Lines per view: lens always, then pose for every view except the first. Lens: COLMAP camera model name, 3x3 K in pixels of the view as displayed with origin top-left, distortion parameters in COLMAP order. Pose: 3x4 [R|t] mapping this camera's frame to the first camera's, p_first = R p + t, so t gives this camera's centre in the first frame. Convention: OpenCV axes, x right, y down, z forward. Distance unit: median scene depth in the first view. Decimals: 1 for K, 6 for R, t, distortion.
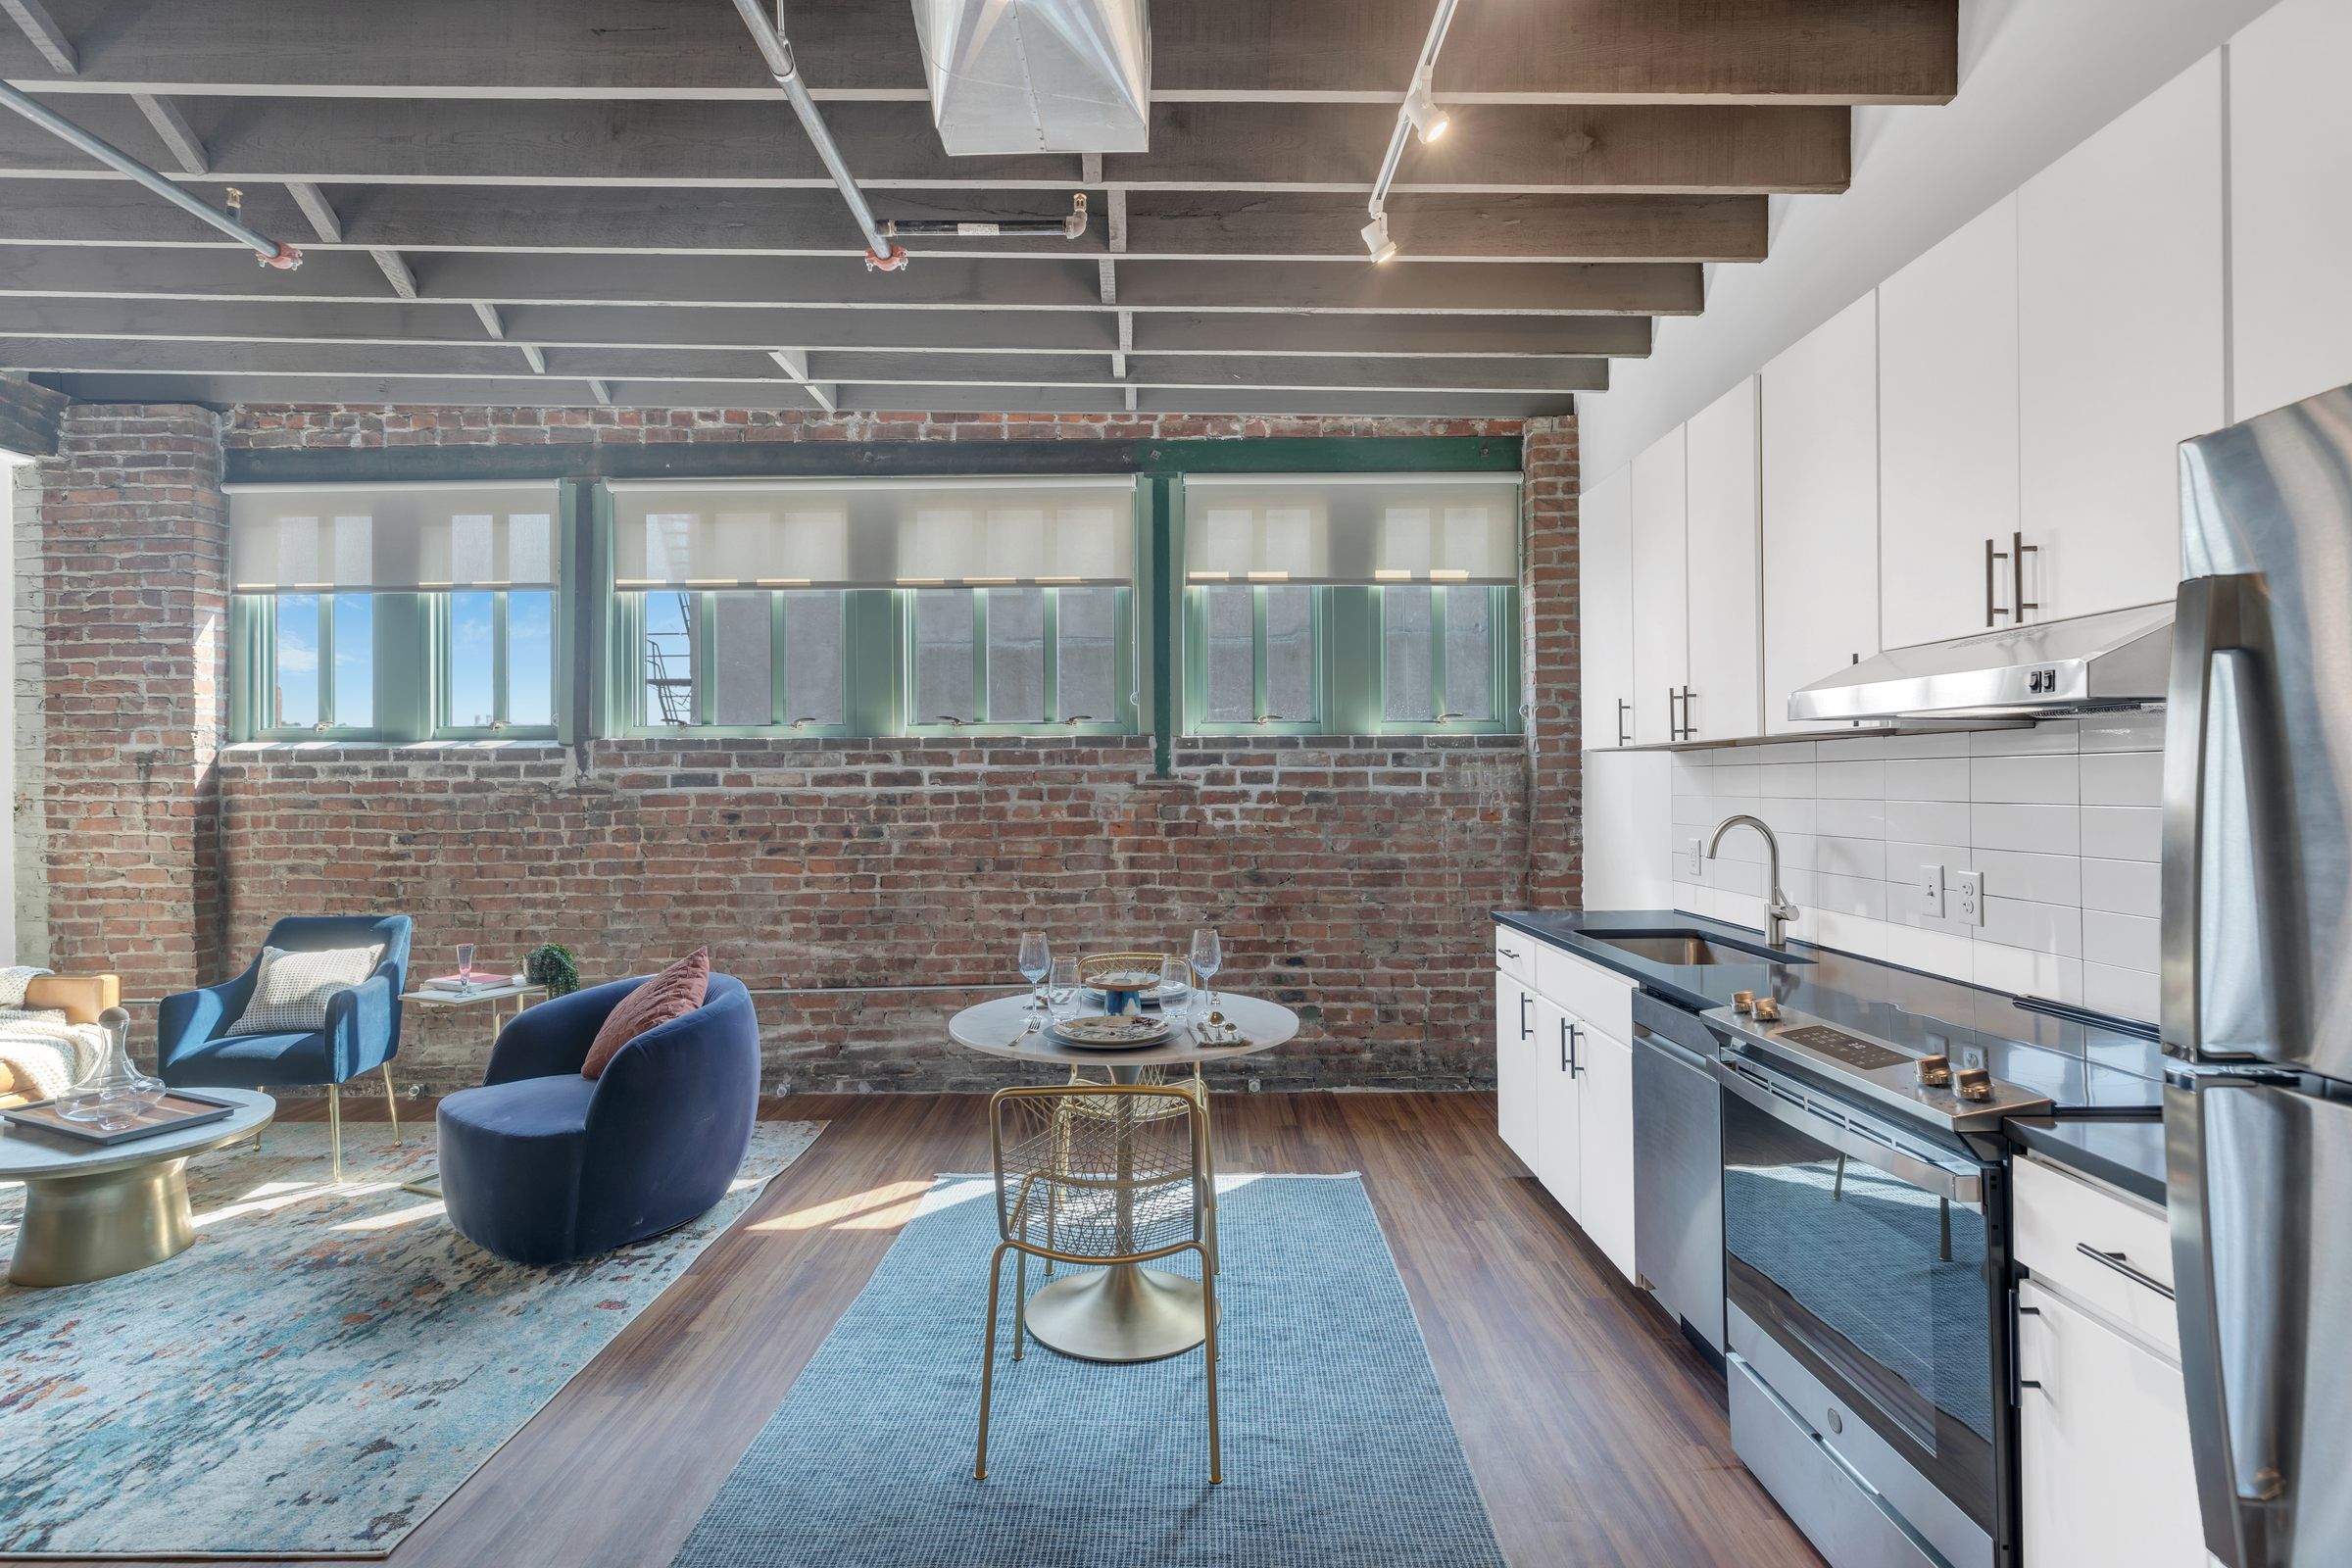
lens RADIAL K [[1053.4, 0, 1179.4], [0, 1053.4, 778.1], [0, 0, 1]] dist [0.001403, 0.001522]
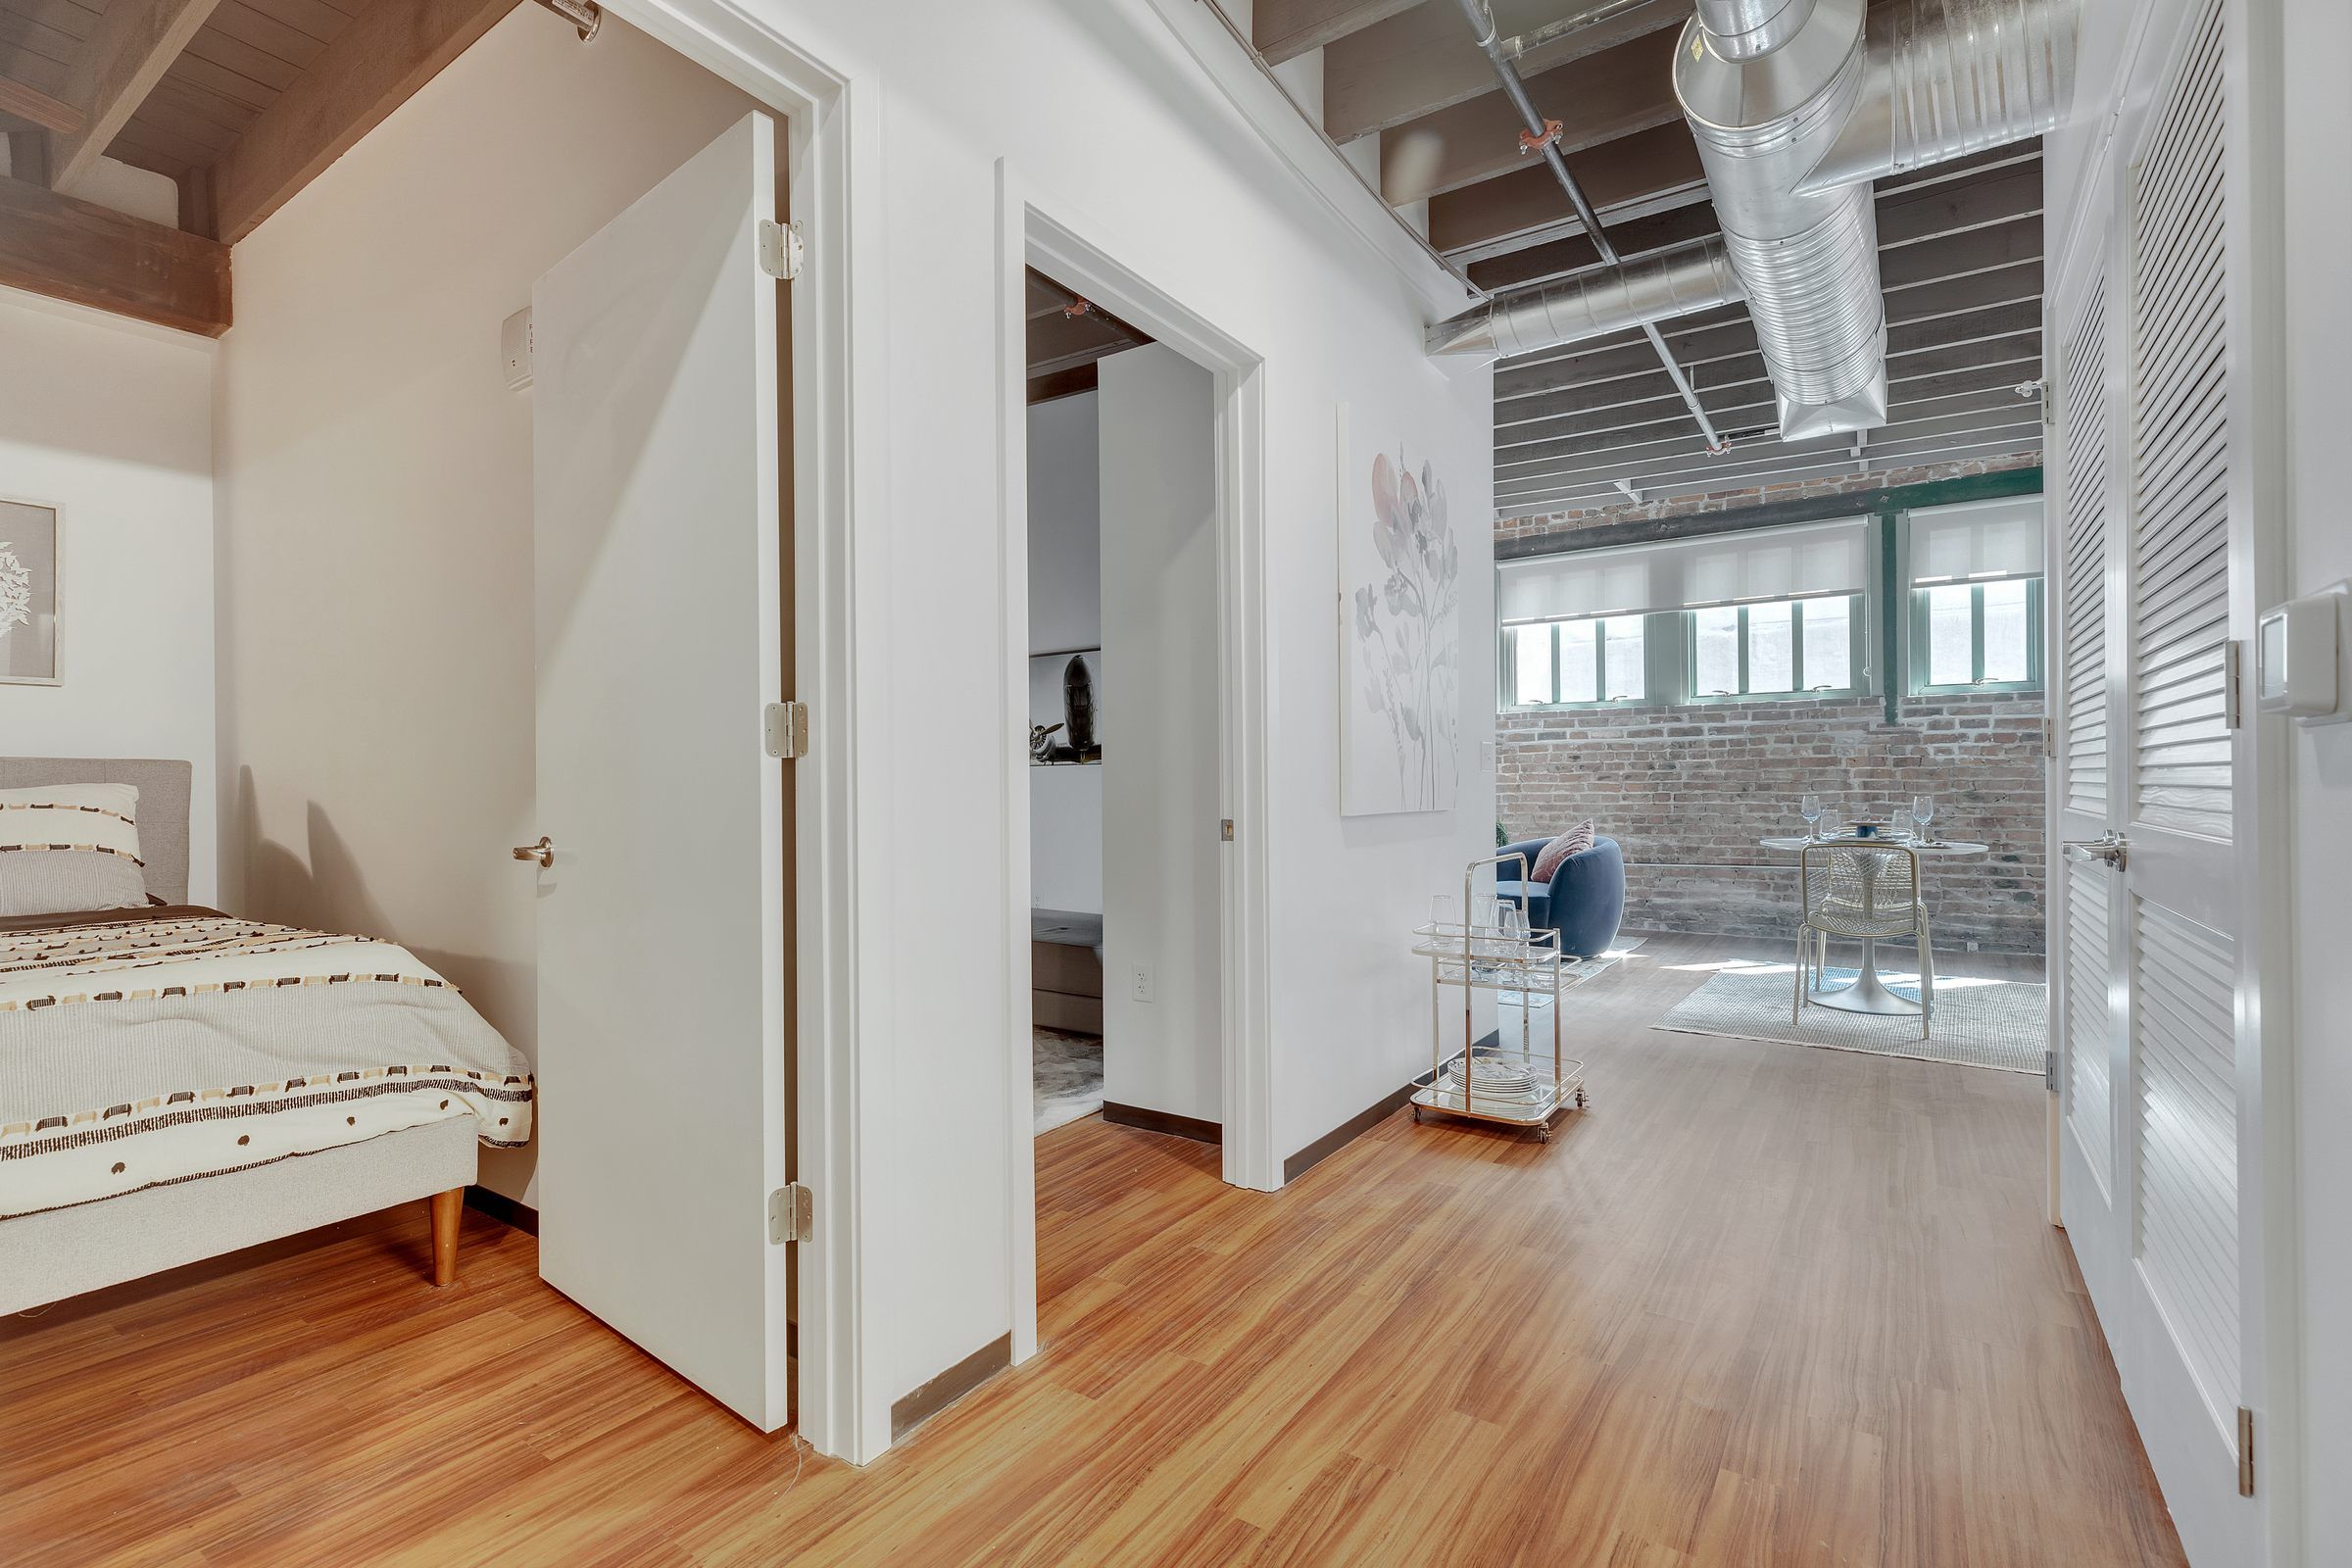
lens RADIAL K [[1053.4, 0, 1172.1], [0, 1053.4, 774.7], [0, 0, 1]] dist [0.001403, 0.001522]
pose [[0.819697, -0.002807, -0.572791, 0.003723], [0.002026, 0.999996, -0.002000, 0.066268], [0.572794, 0.000479, 0.819699, -0.721961]]
